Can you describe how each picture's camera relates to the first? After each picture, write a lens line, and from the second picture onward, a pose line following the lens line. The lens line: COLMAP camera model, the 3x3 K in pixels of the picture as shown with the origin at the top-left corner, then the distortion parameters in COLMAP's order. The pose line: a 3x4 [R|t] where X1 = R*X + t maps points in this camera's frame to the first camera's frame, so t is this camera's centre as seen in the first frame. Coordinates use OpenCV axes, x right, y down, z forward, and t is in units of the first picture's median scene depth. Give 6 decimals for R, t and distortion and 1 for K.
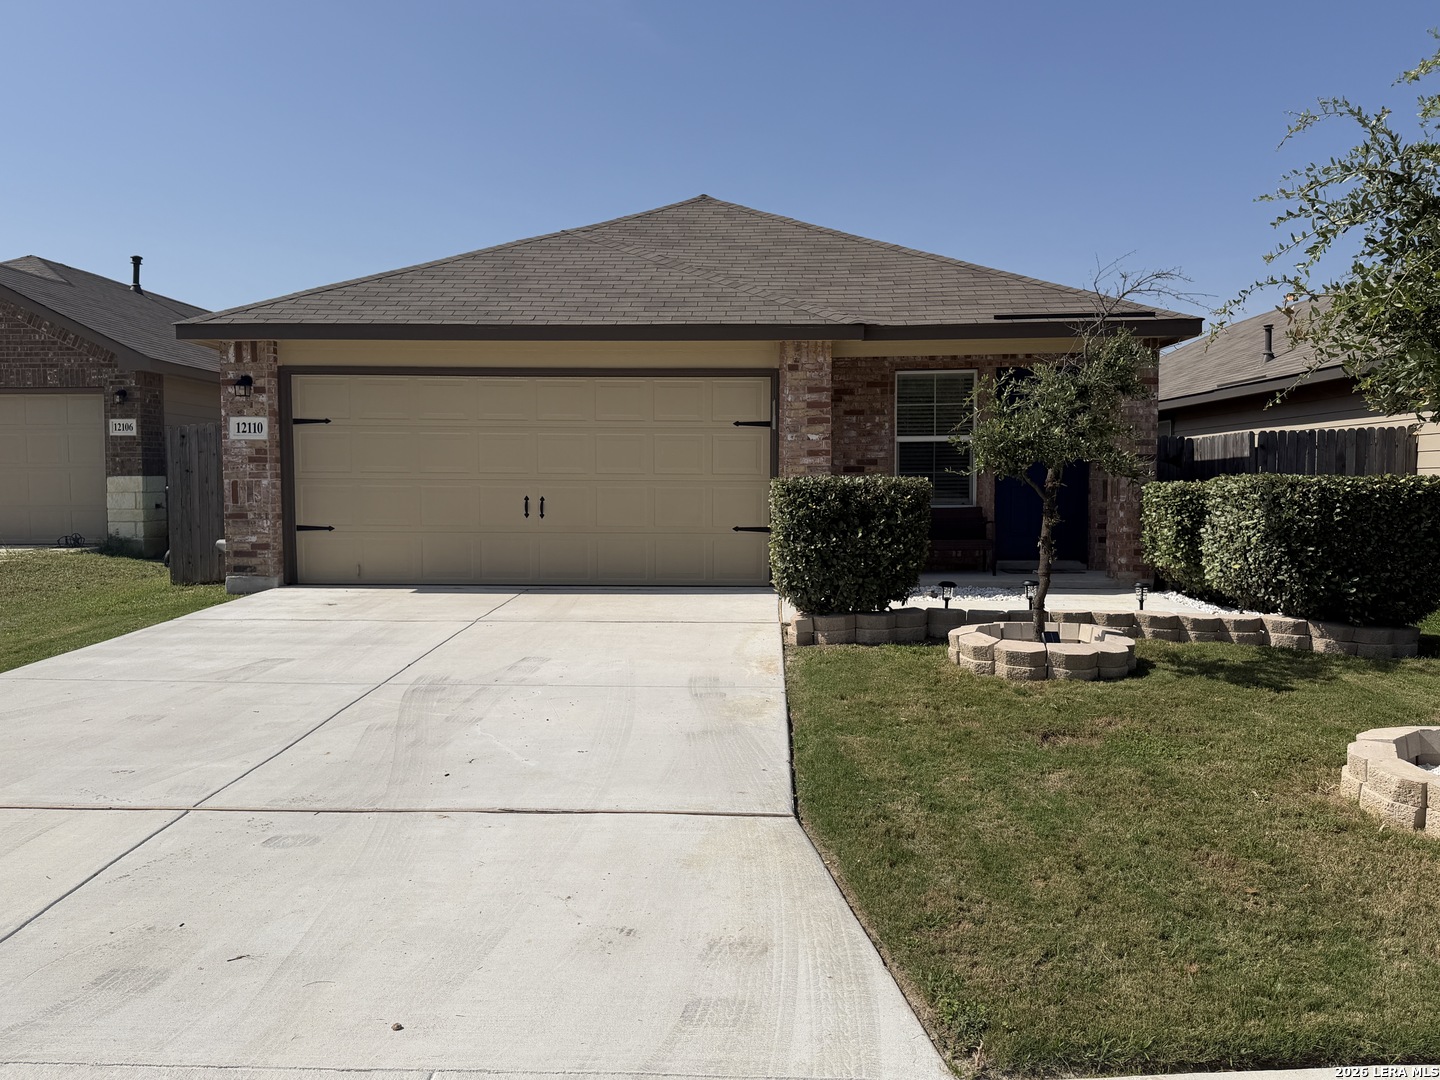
lens RADIAL K [[1136.5, 0, 718.5], [0, 1136.5, 534.0], [0, 0, 1]] dist [0.063494, -0.067353]
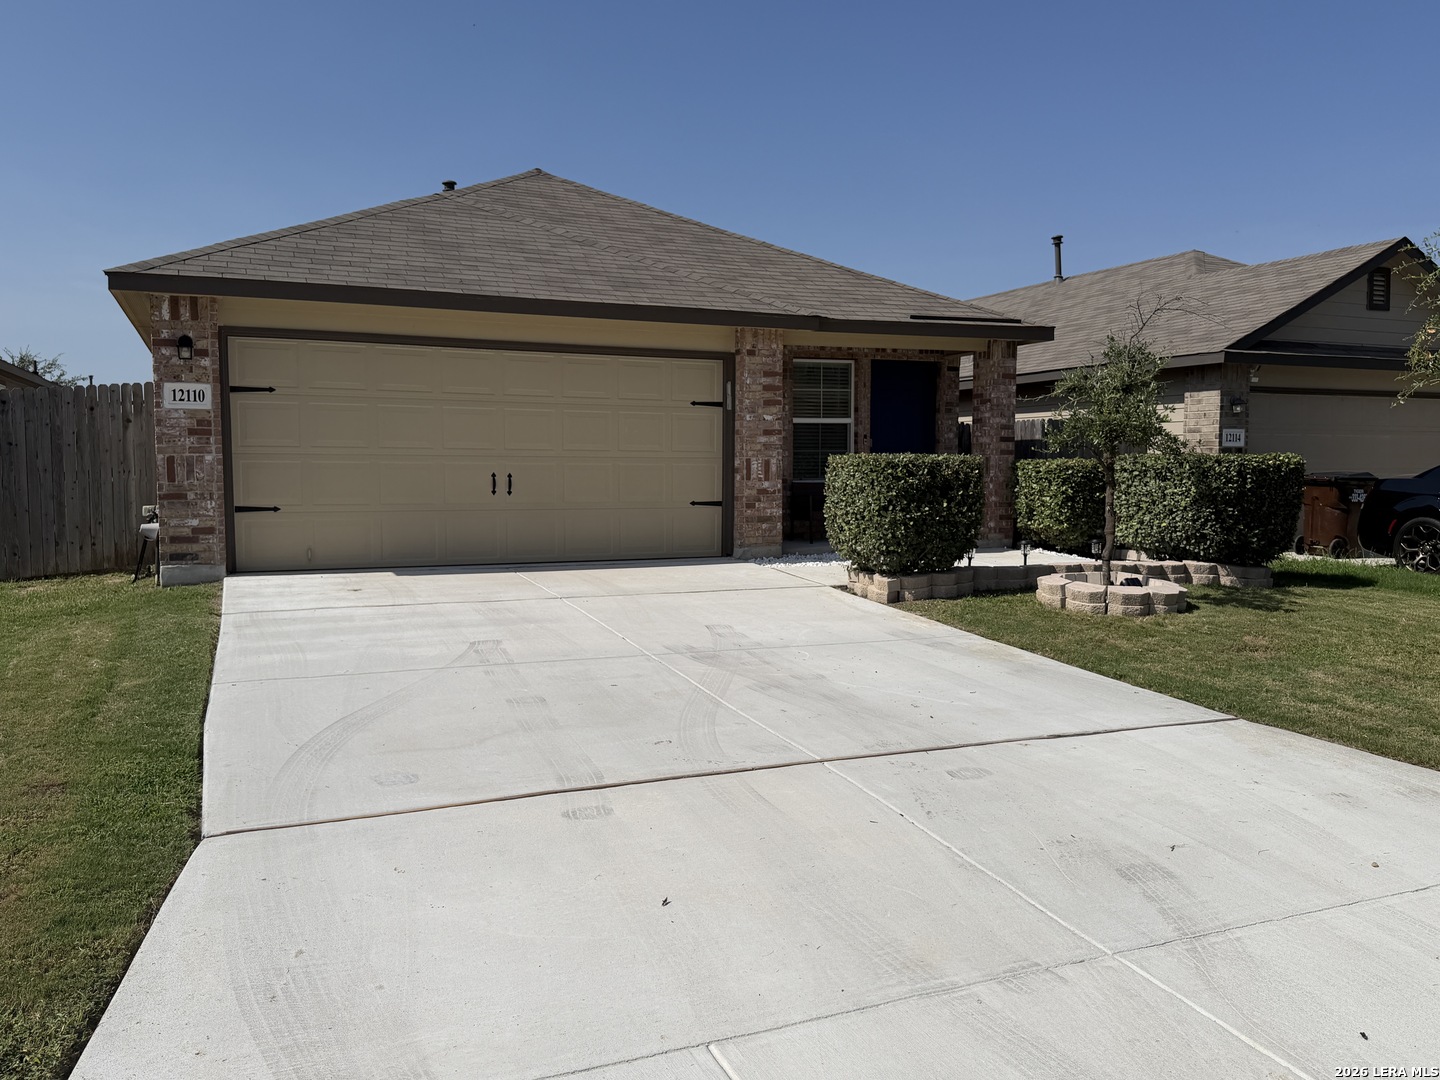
lens RADIAL K [[1136.5, 0, 722.6], [0, 1136.5, 540.8], [0, 0, 1]] dist [0.063494, -0.067353]
pose [[0.904768, -0.028848, 0.424927, -0.422232], [0.017833, 0.999394, 0.029879, -0.000769], [-0.425532, -0.019456, 0.904734, 0.031657]]
